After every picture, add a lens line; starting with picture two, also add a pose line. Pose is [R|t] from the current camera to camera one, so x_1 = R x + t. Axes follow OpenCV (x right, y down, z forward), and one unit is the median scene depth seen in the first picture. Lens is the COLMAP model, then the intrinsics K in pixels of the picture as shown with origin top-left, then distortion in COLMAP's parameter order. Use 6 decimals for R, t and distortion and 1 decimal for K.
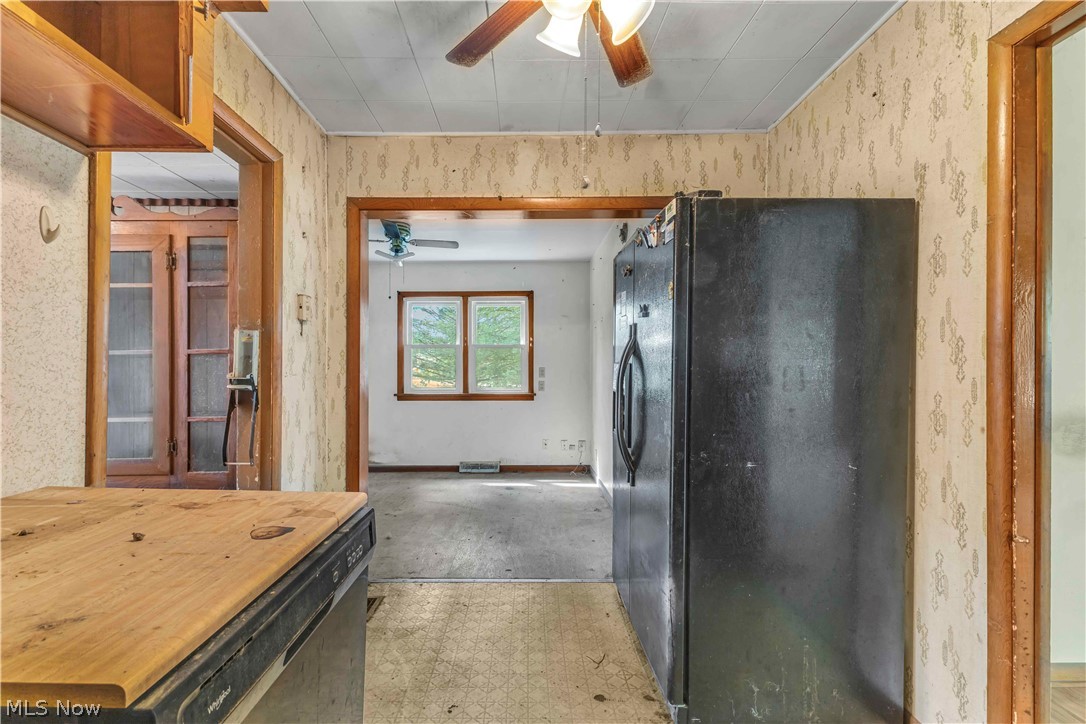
lens RADIAL K [[491.5, 0, 540.0], [0, 491.5, 367.2], [0, 0, 1]] dist [-0.014721, 0.000779]
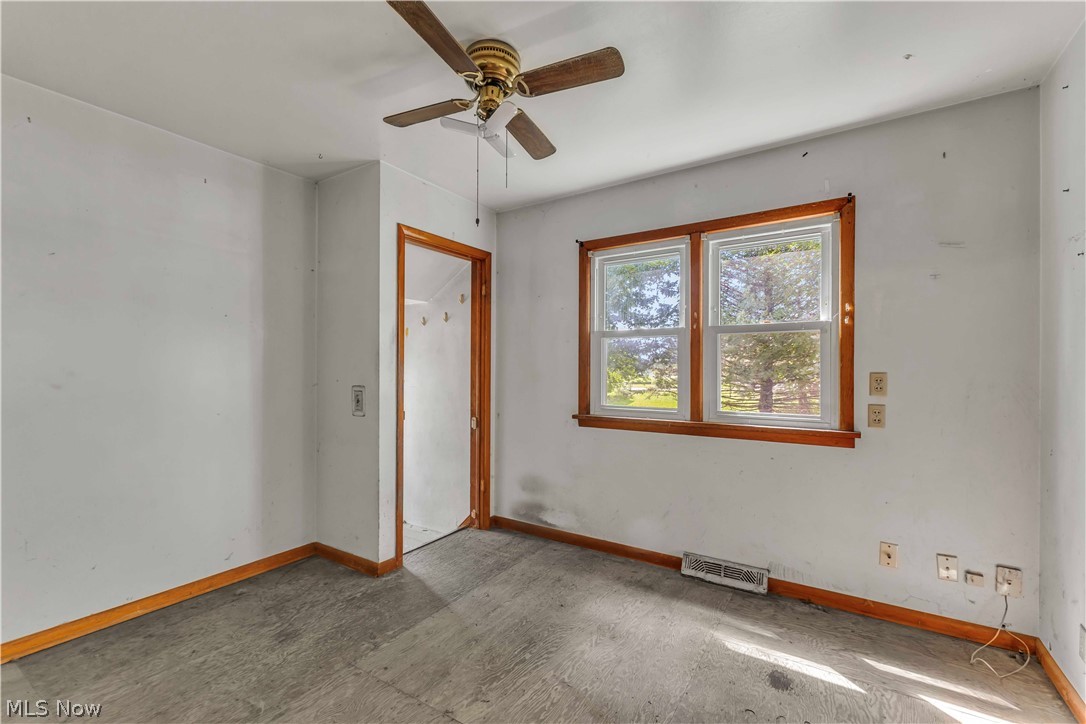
lens RADIAL K [[459.5, 0, 546.4], [0, 459.5, 366.1], [0, 0, 1]] dist [0.002570, 0.000560]
pose [[0.826655, 0.002512, -0.562704, -0.009332], [-0.000232, 0.999991, 0.004122, -0.006515], [0.562710, -0.003277, 0.826648, 0.511388]]
